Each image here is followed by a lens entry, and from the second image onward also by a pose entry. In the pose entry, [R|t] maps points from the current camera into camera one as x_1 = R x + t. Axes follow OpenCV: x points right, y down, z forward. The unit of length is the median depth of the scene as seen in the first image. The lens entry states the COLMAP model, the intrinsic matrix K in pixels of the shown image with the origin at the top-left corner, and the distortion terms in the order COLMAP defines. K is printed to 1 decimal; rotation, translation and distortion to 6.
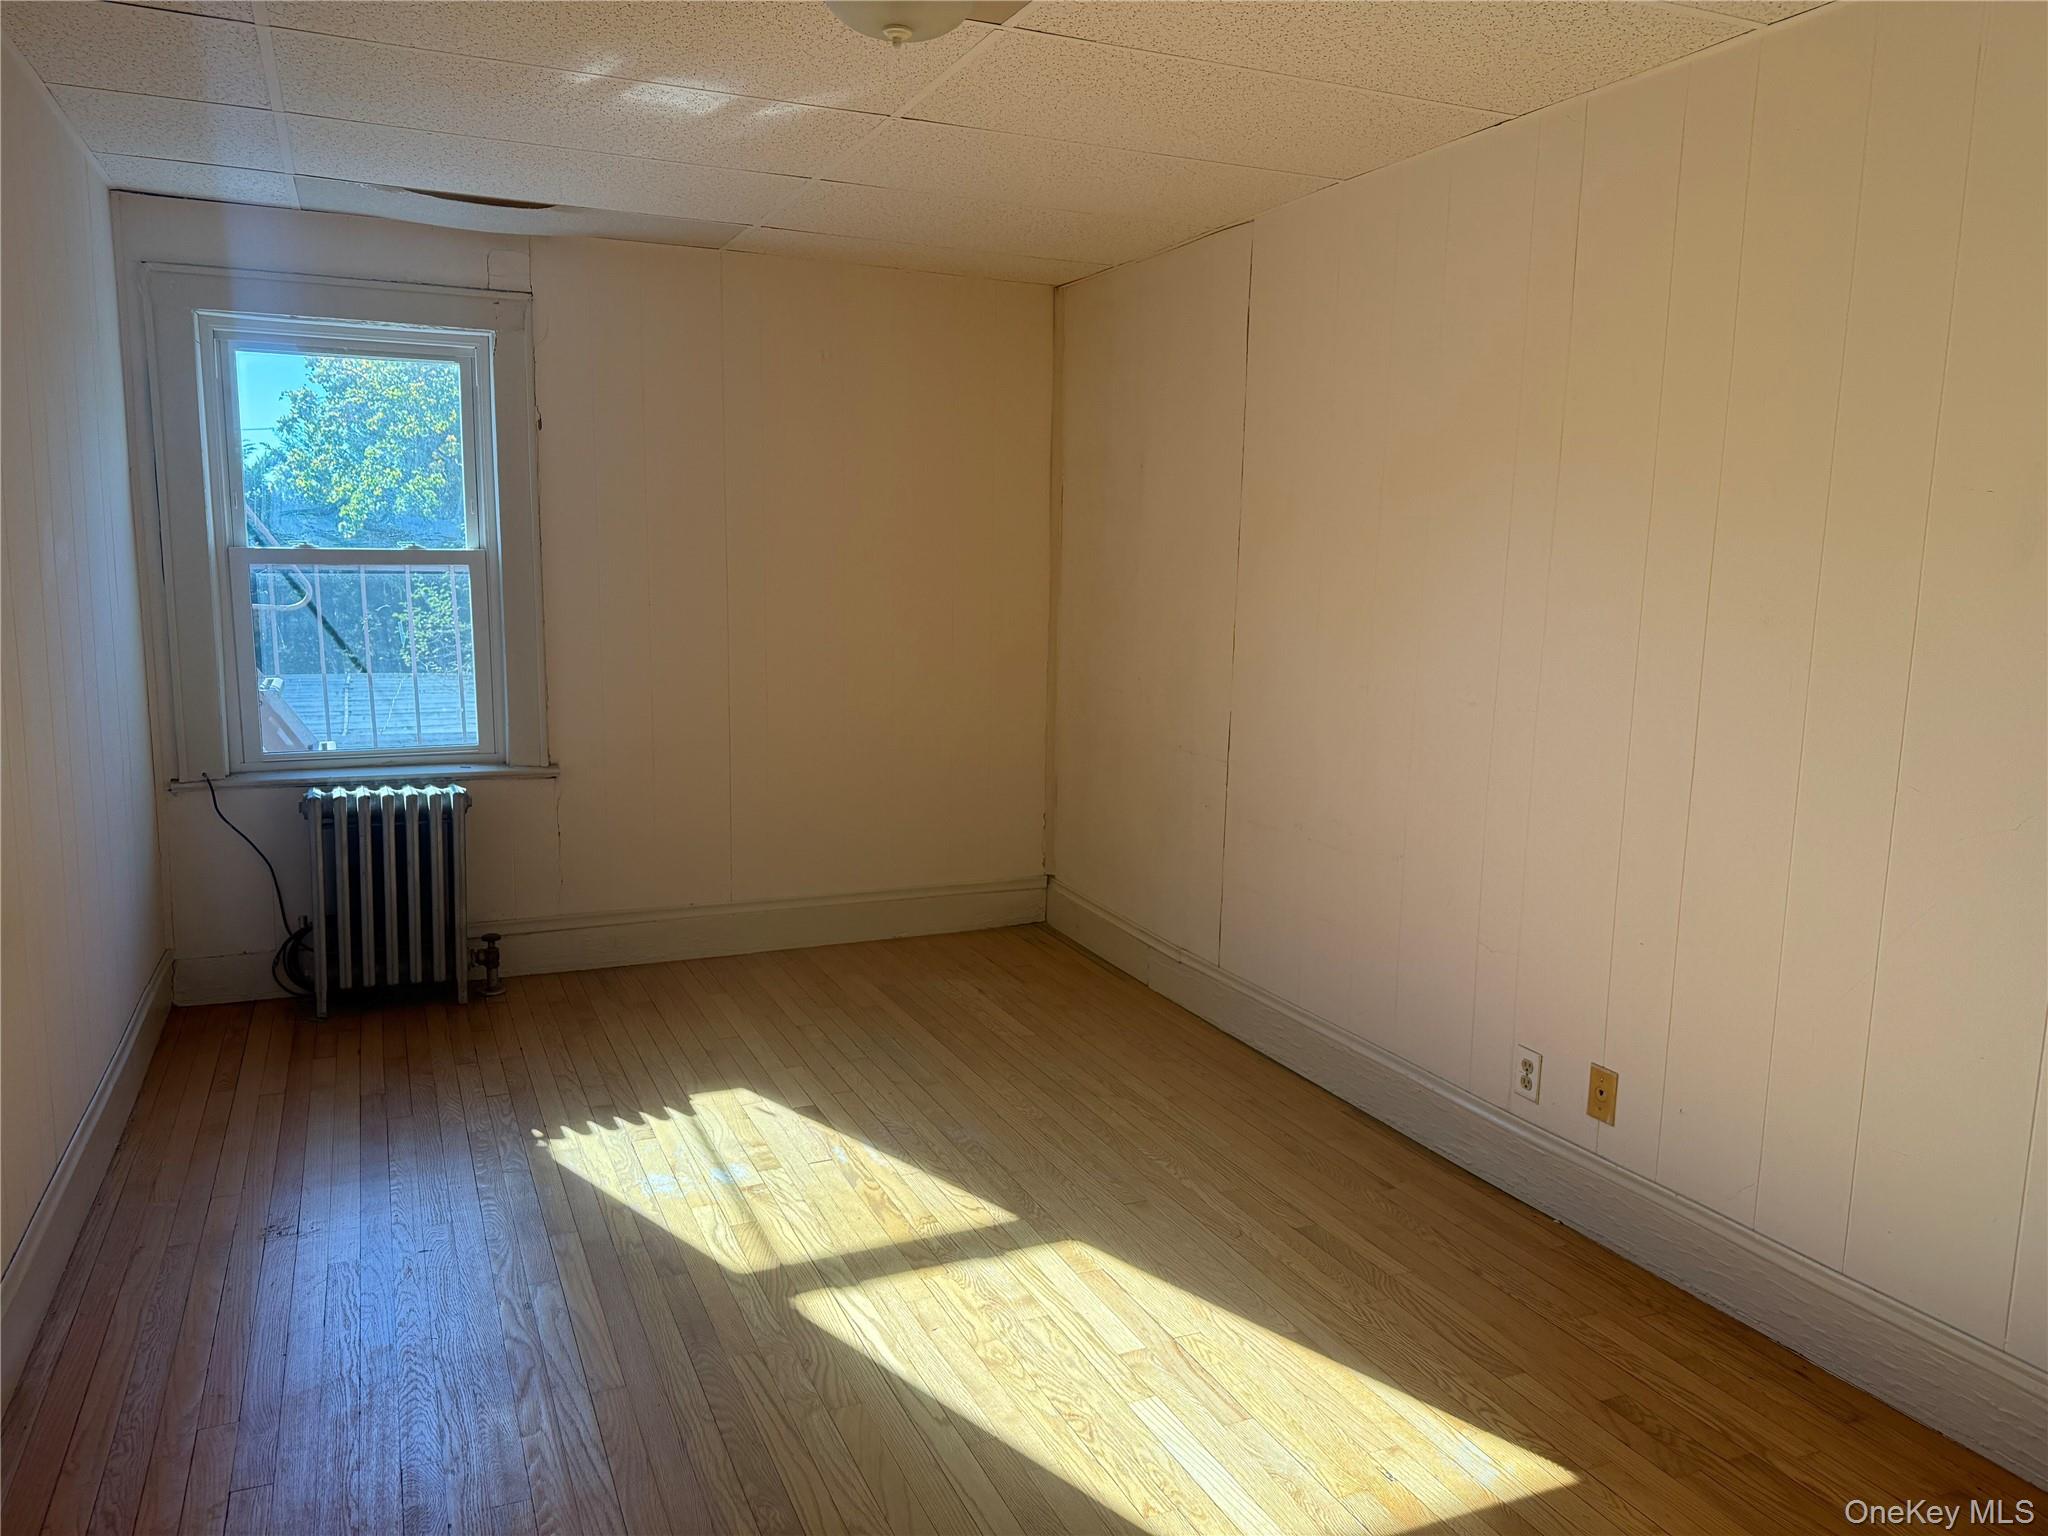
lens RADIAL K [[1427.5, 0, 1022.1], [0, 1427.5, 741.4], [0, 0, 1]] dist [0.110835, -0.156746]
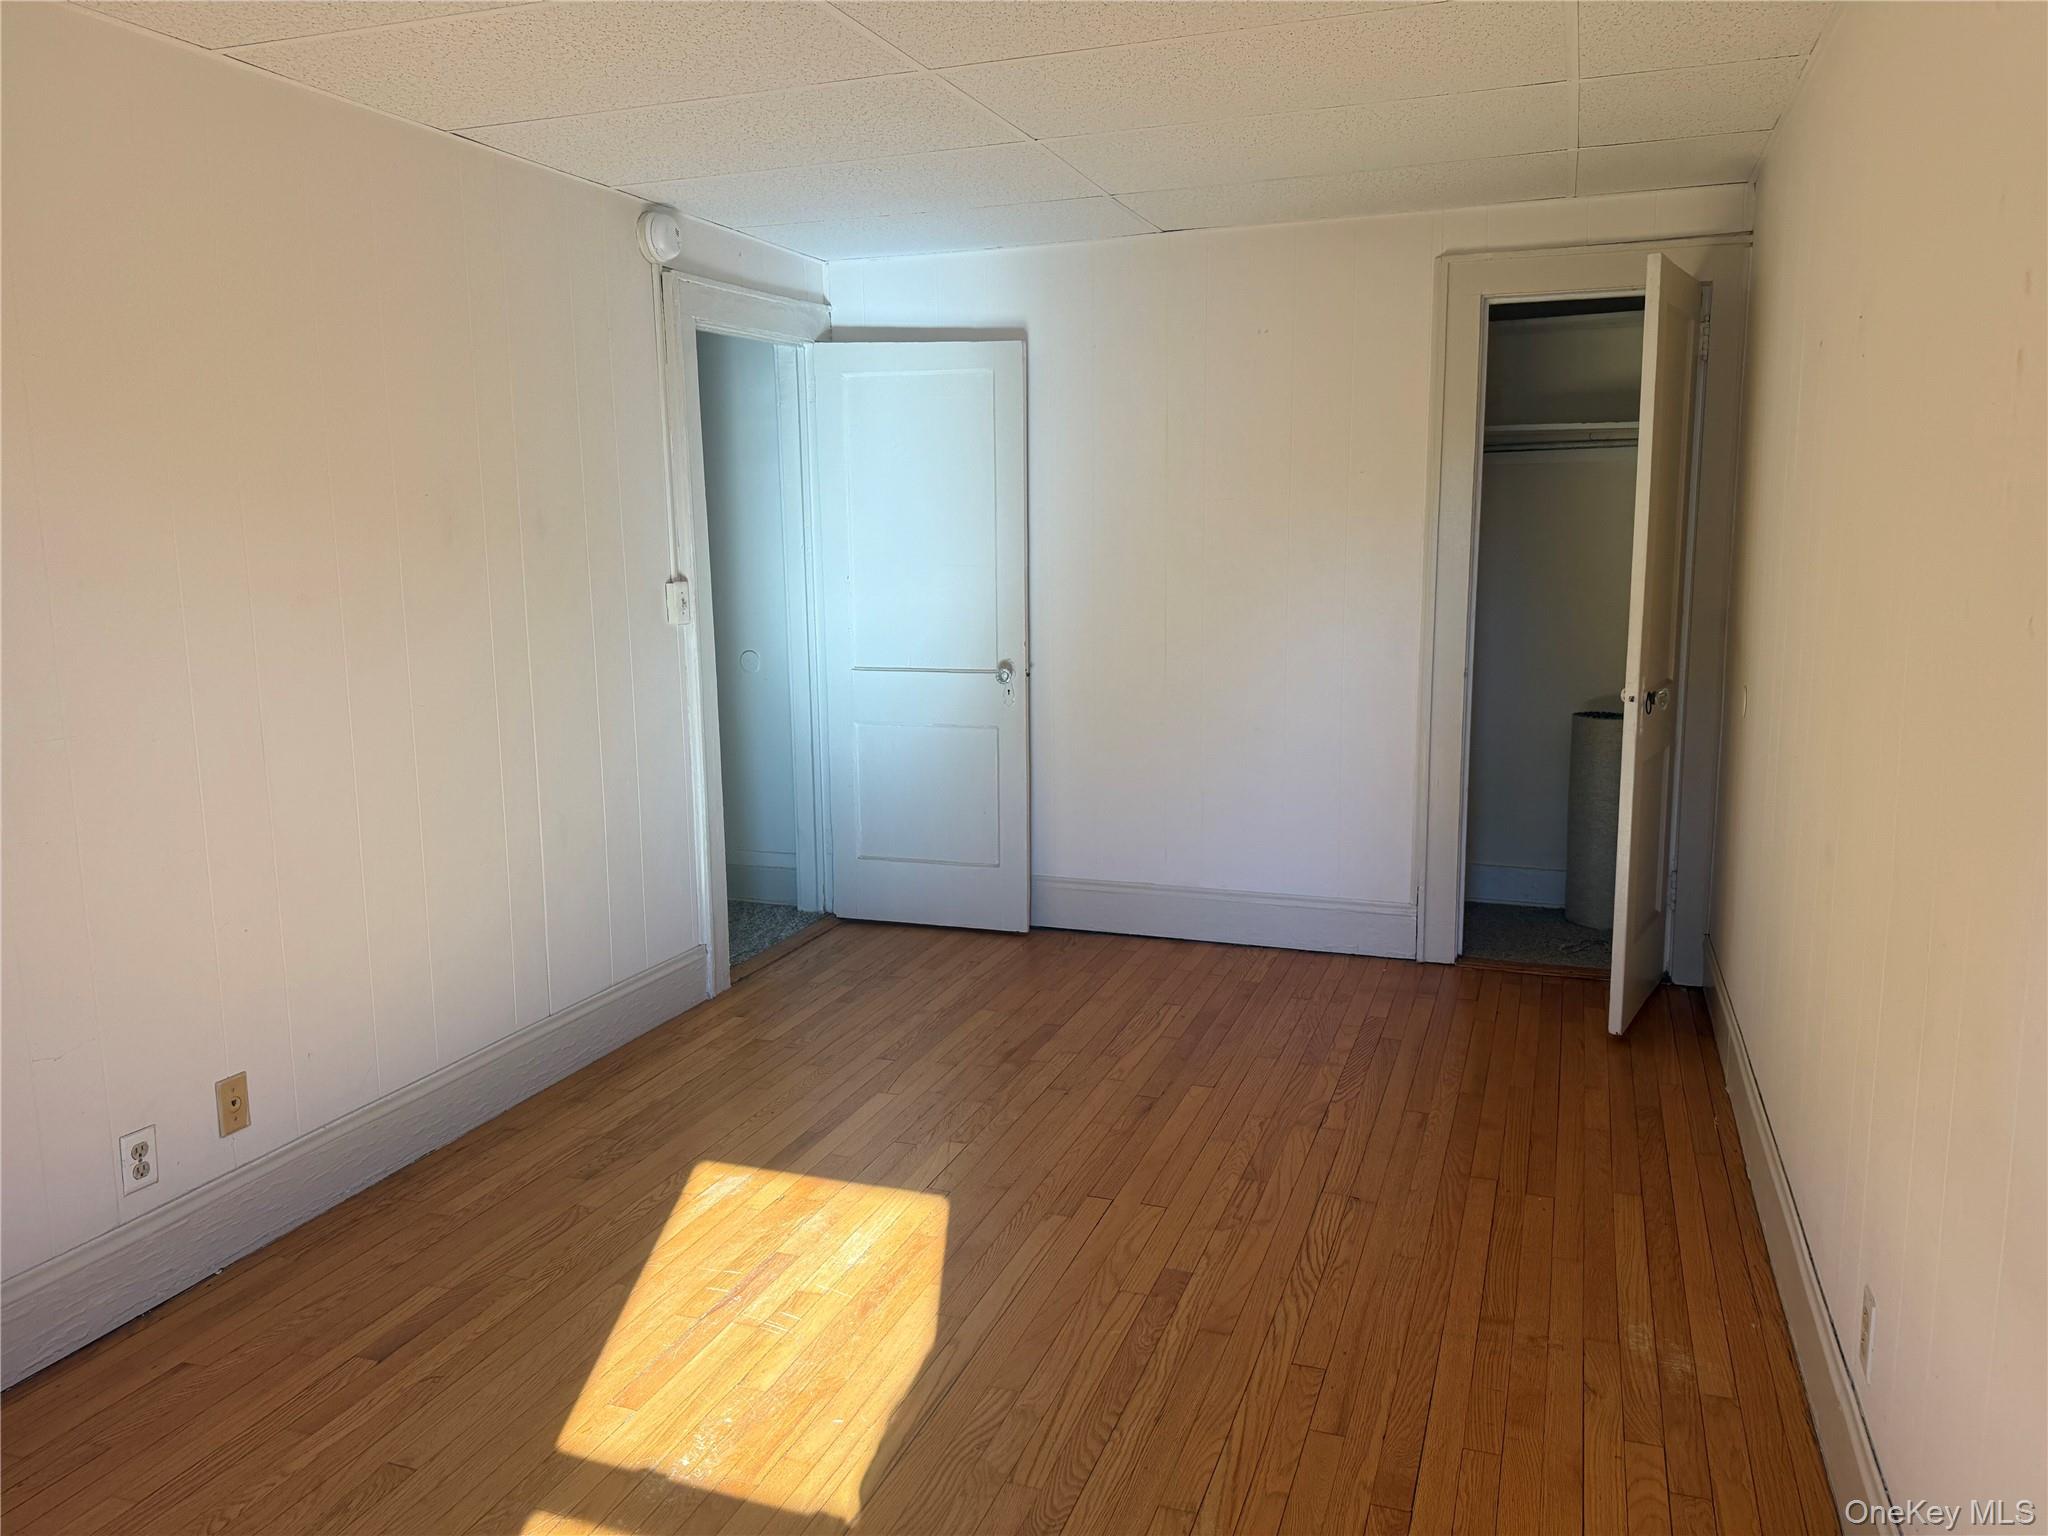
lens RADIAL K [[1427.5, 0, 1022.1], [0, 1427.5, 741.4], [0, 0, 1]] dist [0.110835, -0.156746]
pose [[-0.699825, -0.107369, 0.706198, -0.652345], [0.097488, 0.965032, 0.243331, -0.181209], [-0.707630, 0.239135, -0.664886, 1.275809]]
